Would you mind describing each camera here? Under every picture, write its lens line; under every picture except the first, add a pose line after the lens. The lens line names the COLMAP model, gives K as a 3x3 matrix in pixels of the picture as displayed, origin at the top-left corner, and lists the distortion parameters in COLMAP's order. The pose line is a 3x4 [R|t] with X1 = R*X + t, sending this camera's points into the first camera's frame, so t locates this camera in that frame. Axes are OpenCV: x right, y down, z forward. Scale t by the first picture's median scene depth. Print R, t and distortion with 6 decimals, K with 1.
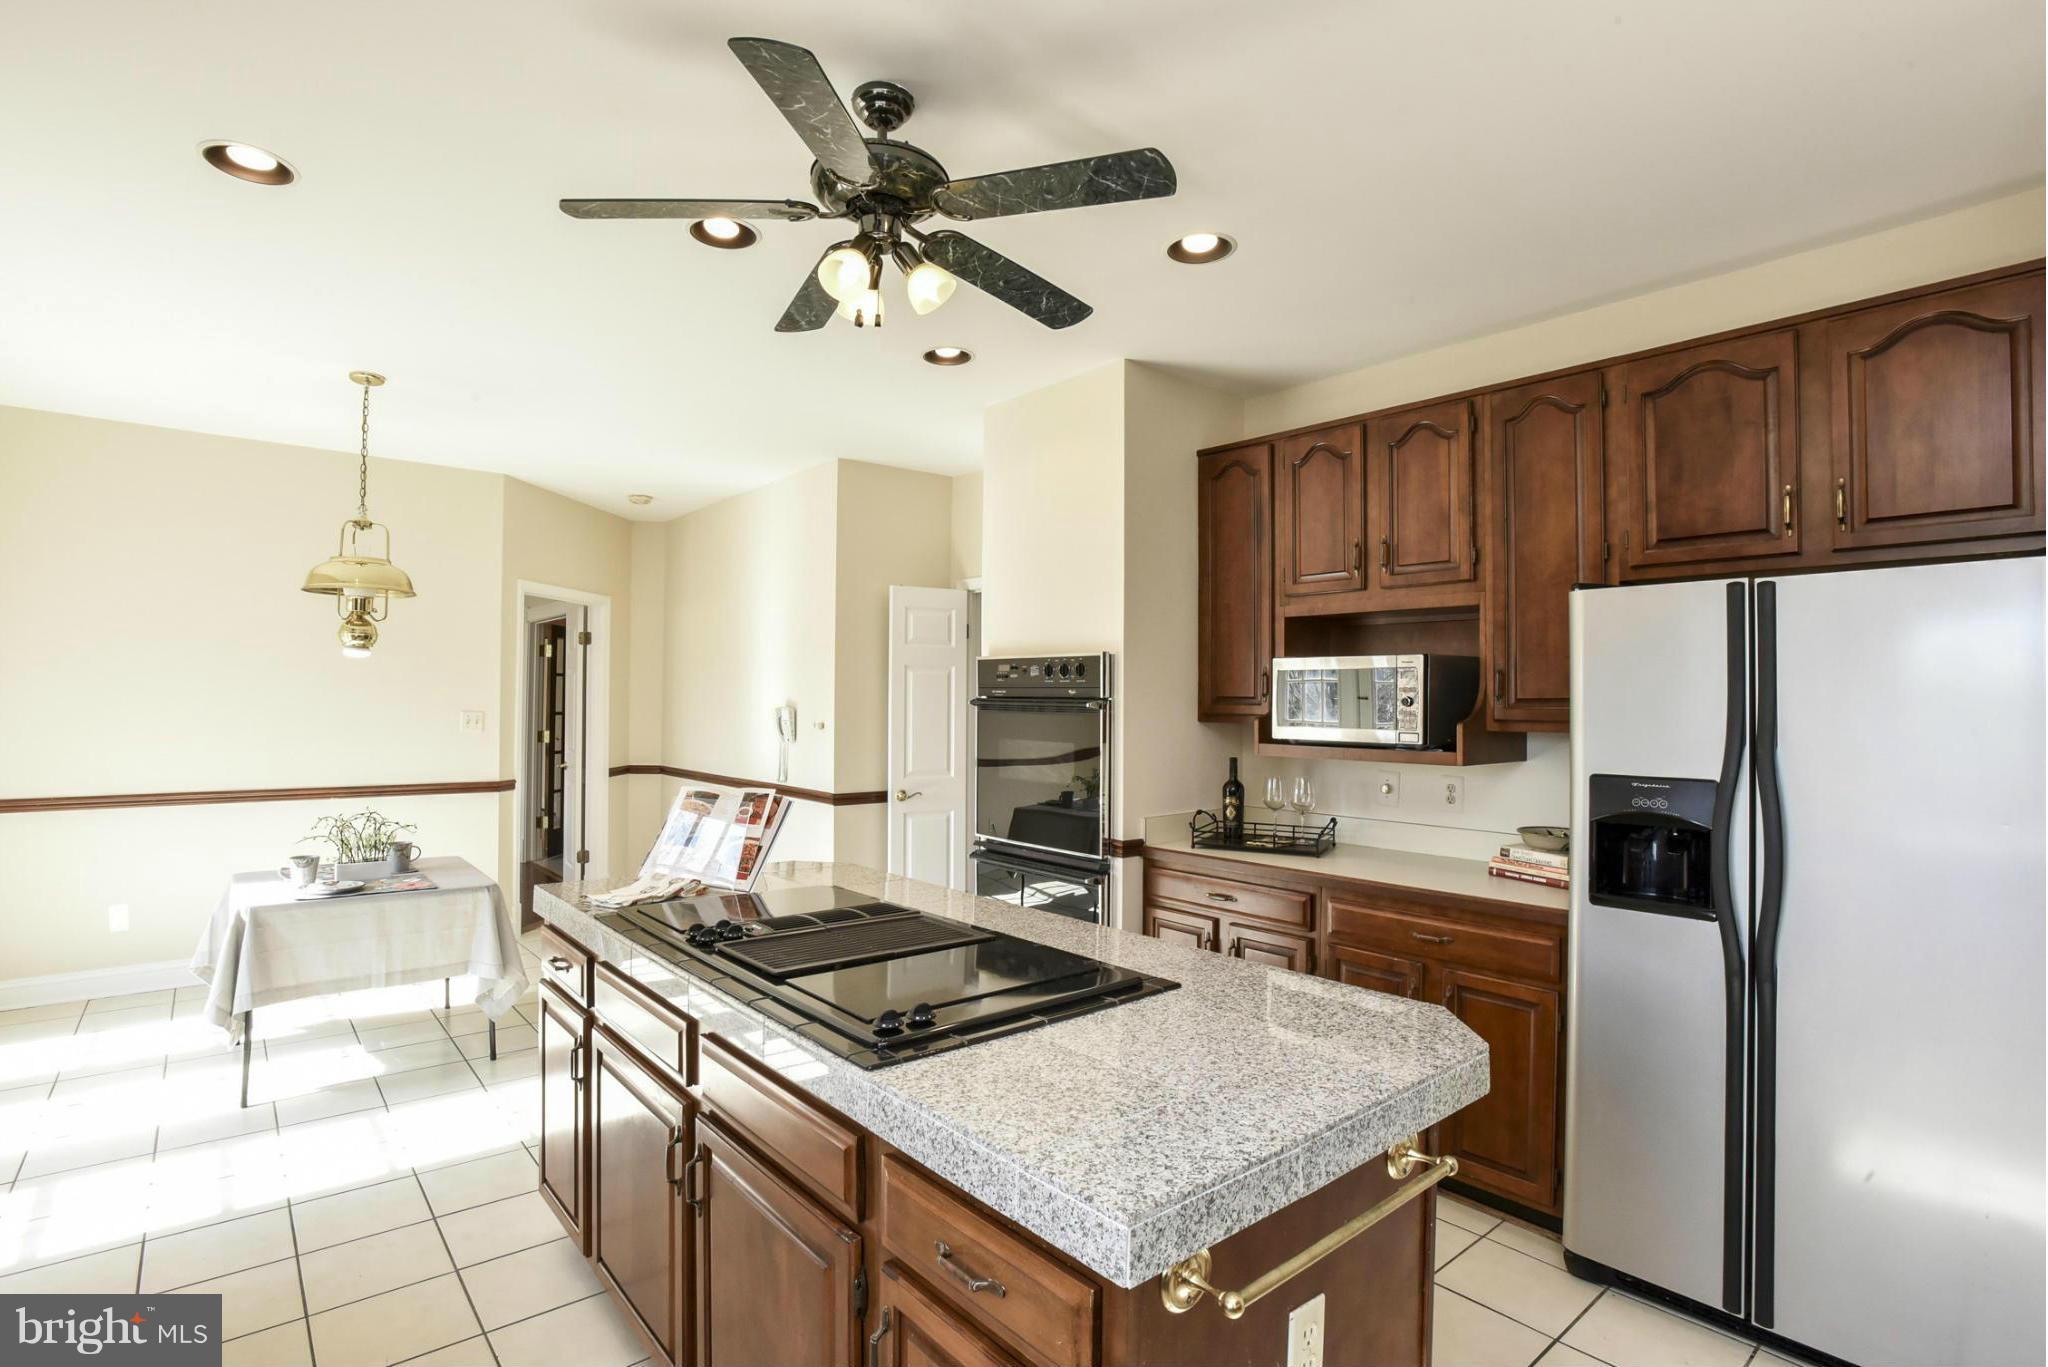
lens RADIAL K [[998.2, 0, 1024.6], [0, 998.2, 685.1], [0, 0, 1]] dist [-0.022930, 0.000698]
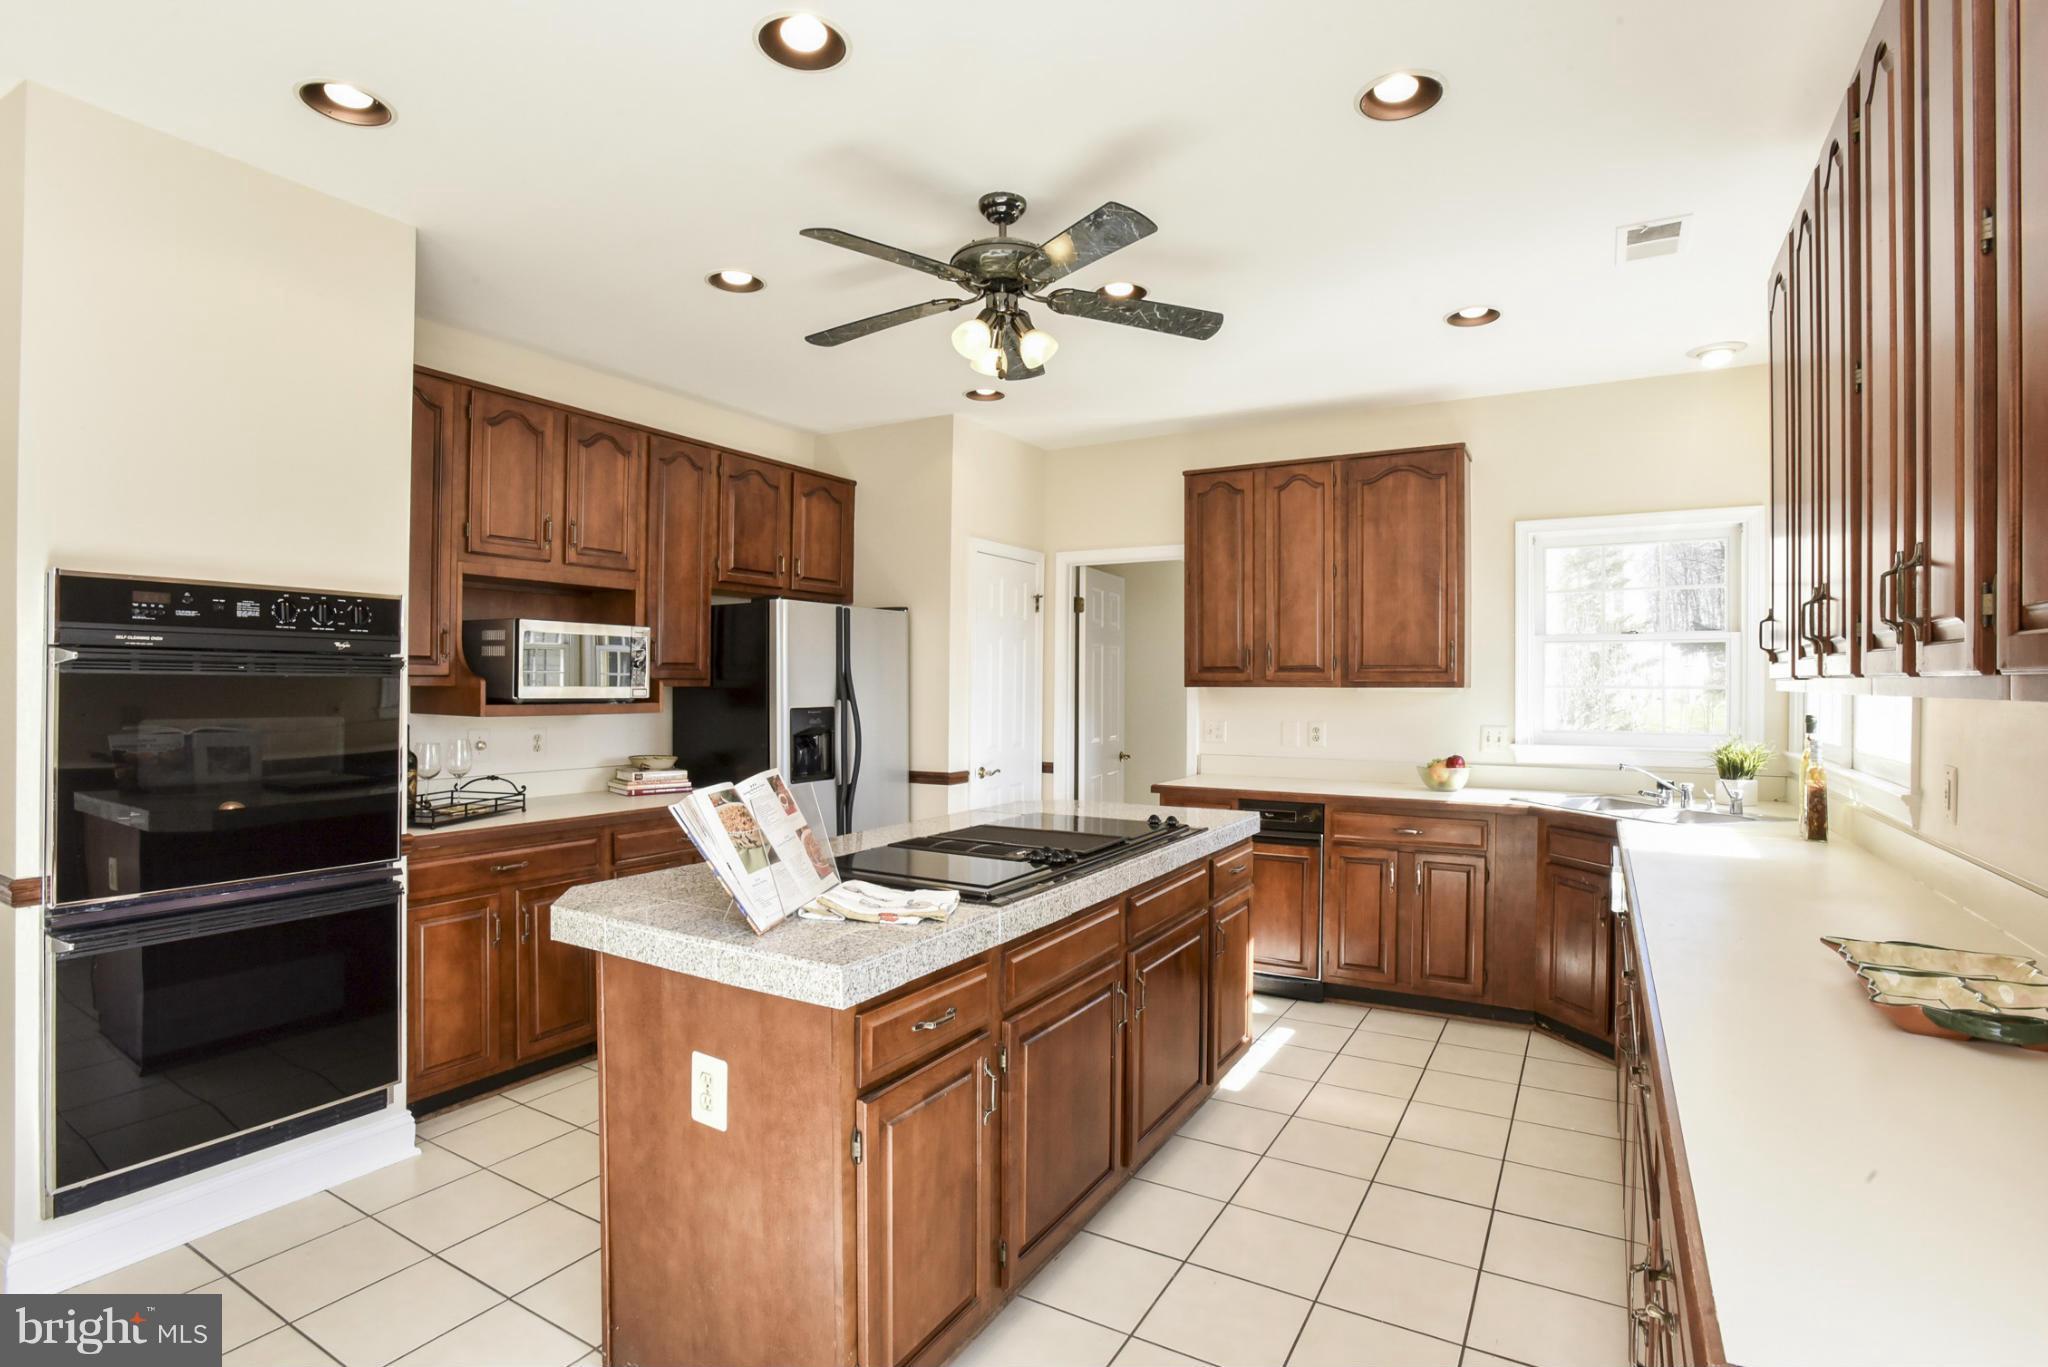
lens RADIAL K [[998.2, 0, 1028.4], [0, 998.2, 682.1], [0, 0, 1]] dist [-0.022930, 0.000698]
pose [[-0.294273, -0.010491, 0.955664, -0.945219], [-0.024430, 0.999696, 0.003452, 0.022827], [-0.955409, -0.022331, -0.294439, 0.885931]]
